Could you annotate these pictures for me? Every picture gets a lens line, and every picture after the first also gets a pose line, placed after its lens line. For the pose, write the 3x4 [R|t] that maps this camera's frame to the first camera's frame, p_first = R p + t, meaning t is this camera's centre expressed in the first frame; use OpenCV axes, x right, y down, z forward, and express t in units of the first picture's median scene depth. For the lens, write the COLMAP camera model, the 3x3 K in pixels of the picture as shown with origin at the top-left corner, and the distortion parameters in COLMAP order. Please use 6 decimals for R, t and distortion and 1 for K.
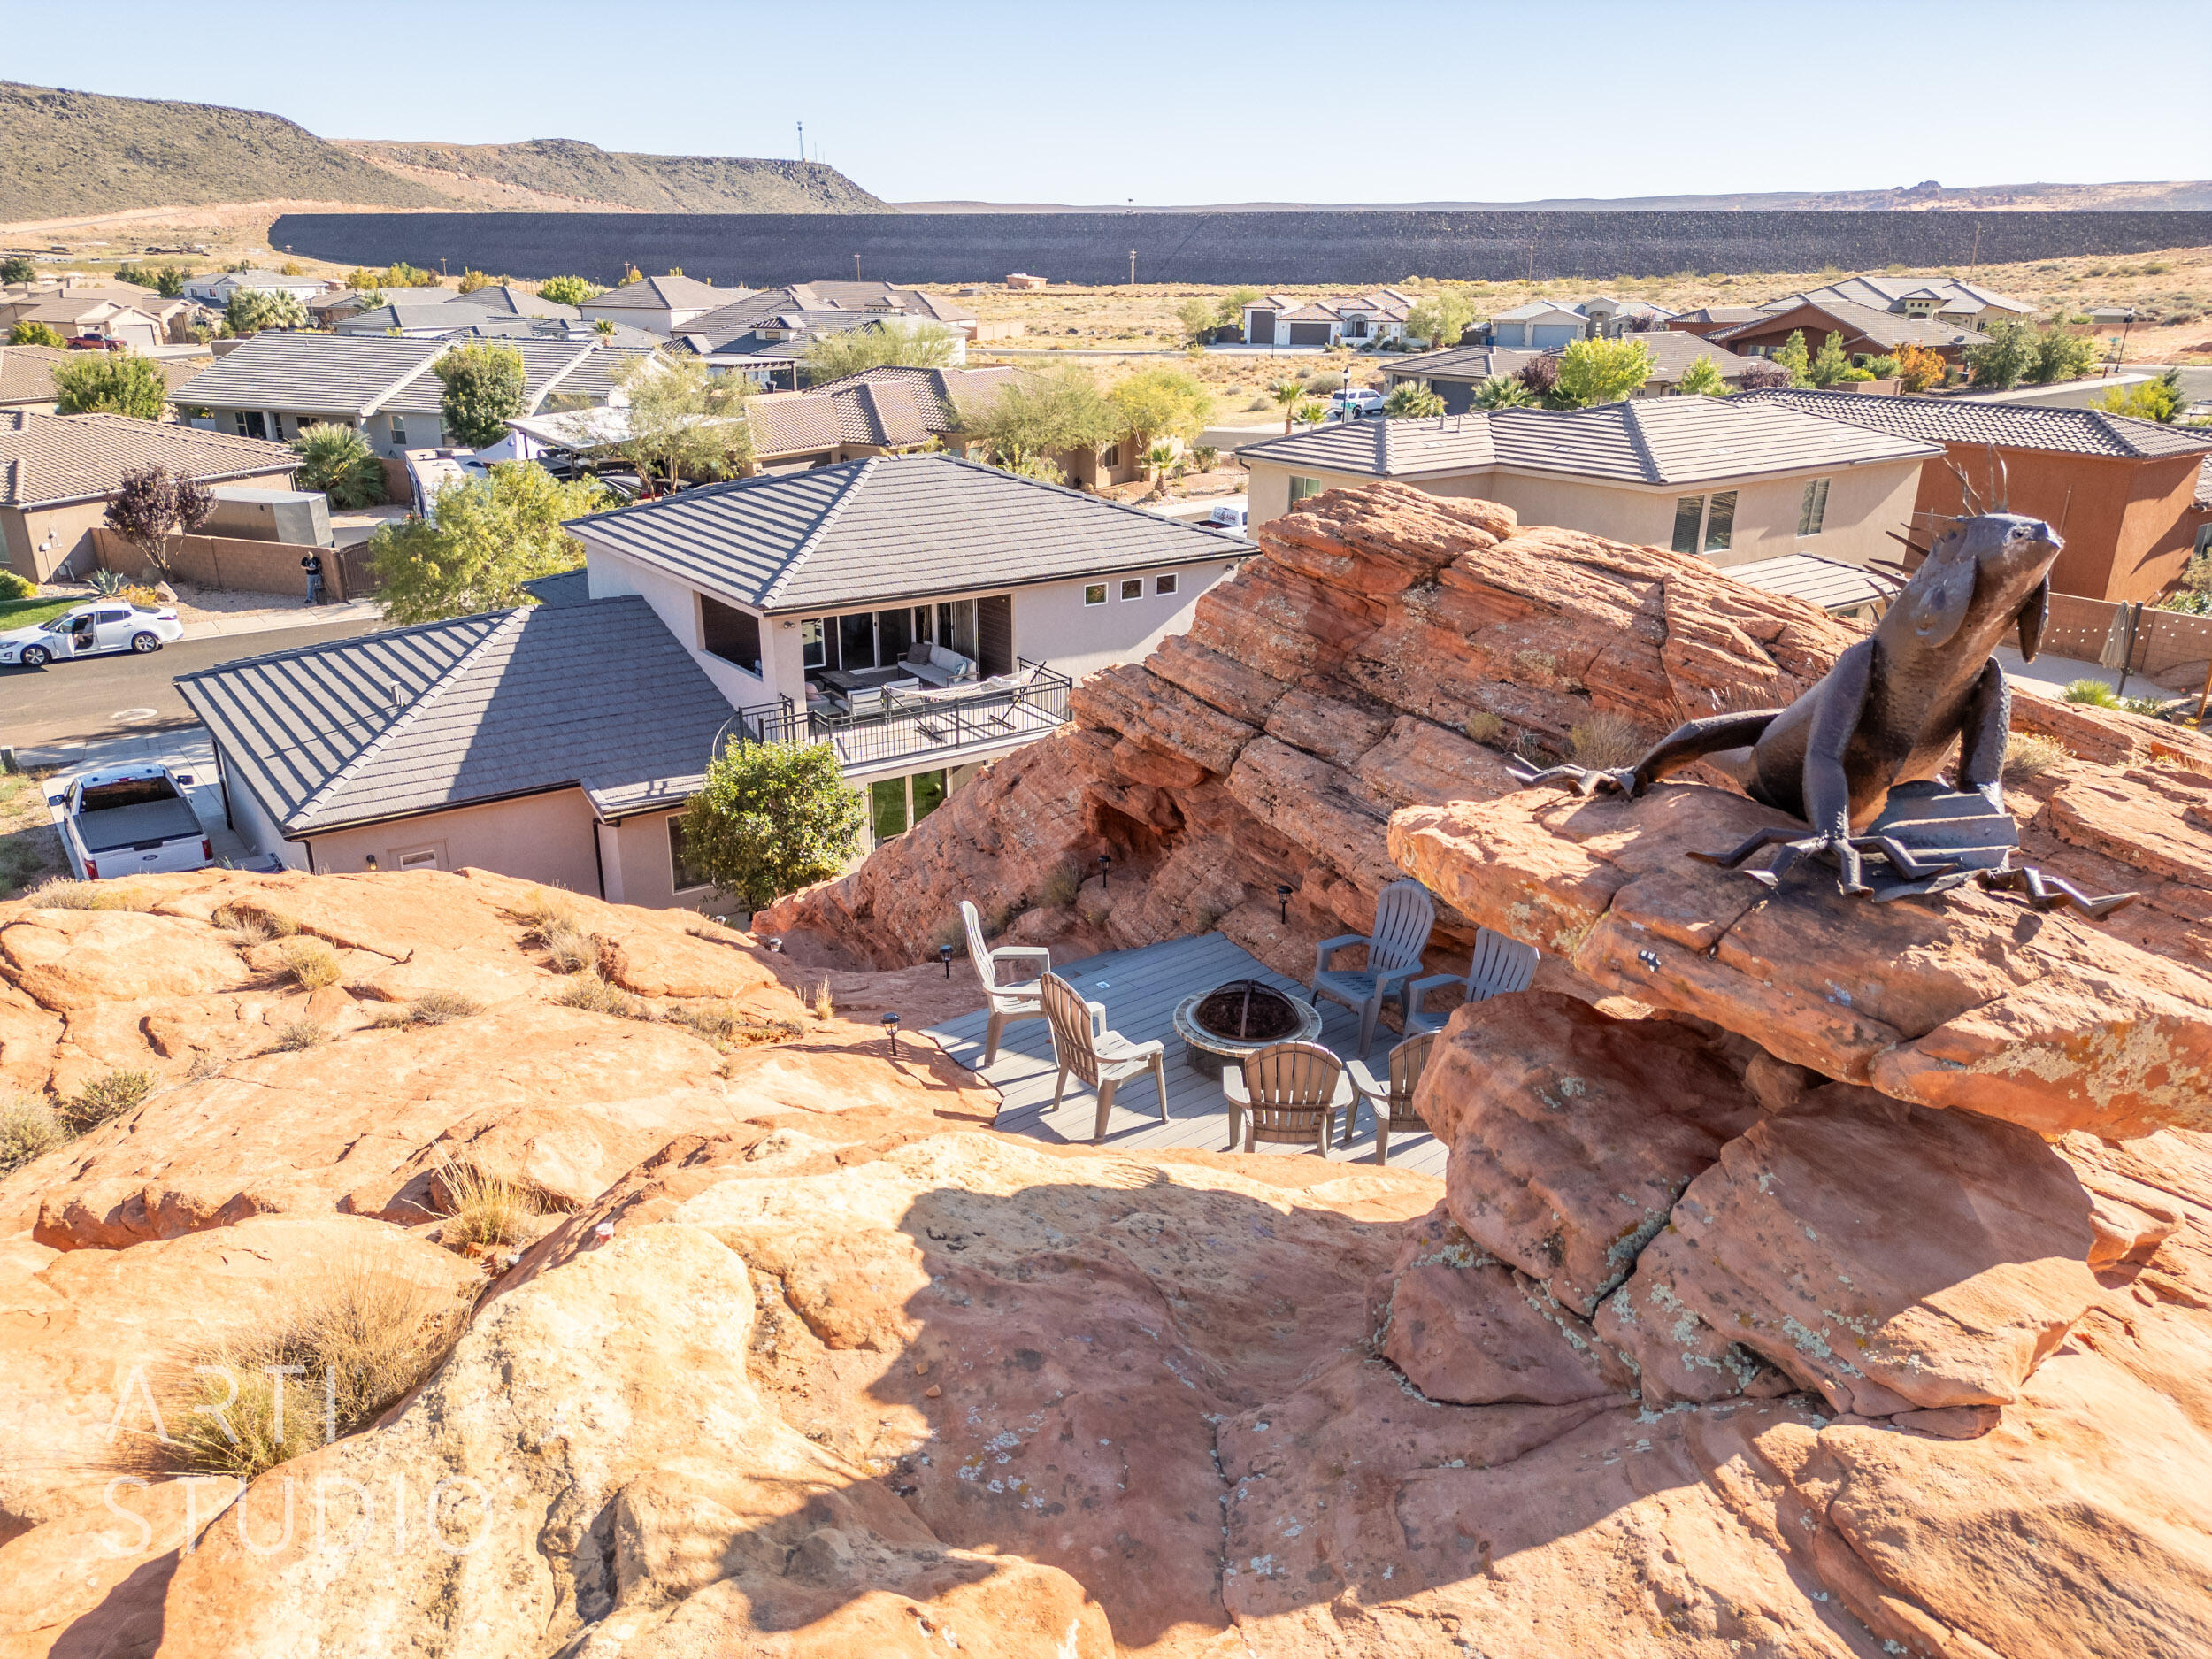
lens RADIAL K [[1549.8, 0, 1108.3], [0, 1549.8, 819.1], [0, 0, 1]] dist [0.071948, -0.066965]
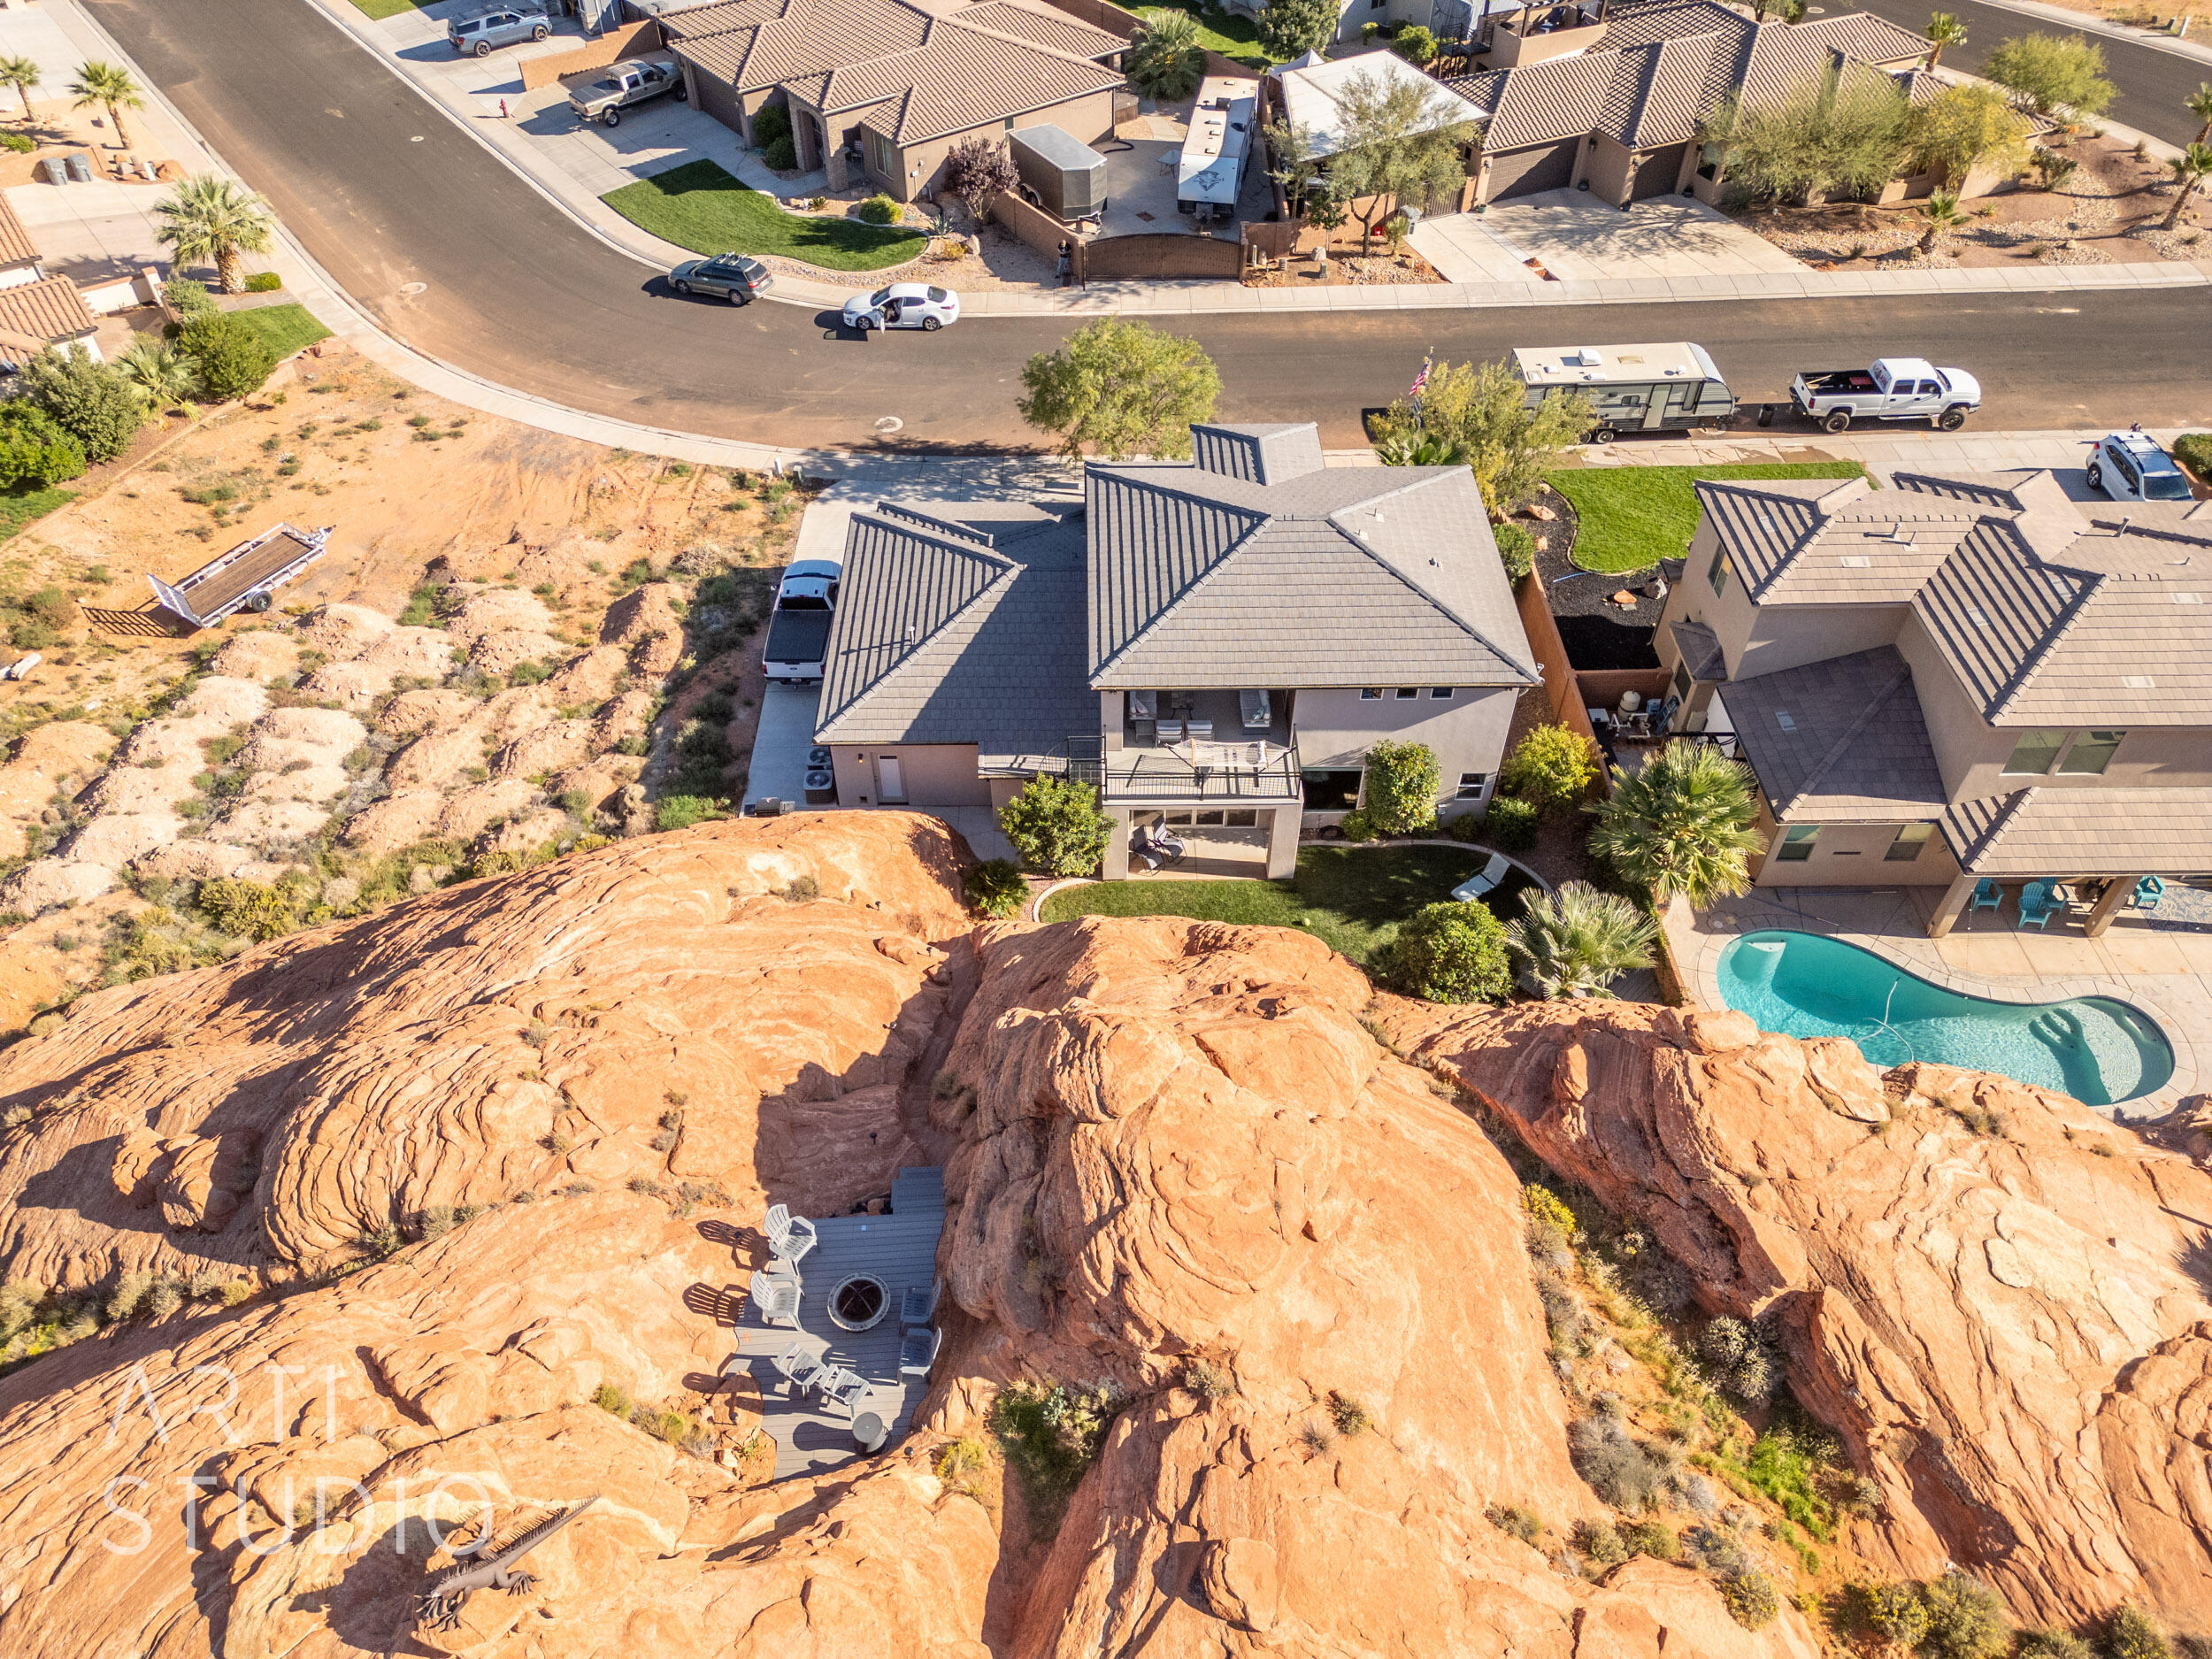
lens RADIAL K [[1553.8, 0, 1107.4], [0, 1553.8, 817.0], [0, 0, 1]] dist [0.064198, -0.050433]
pose [[0.812002, 0.406258, -0.419055, 0.407078], [-0.194204, 0.865137, 0.462409, -0.626749], [0.550398, -0.294095, 0.781390, -0.166585]]
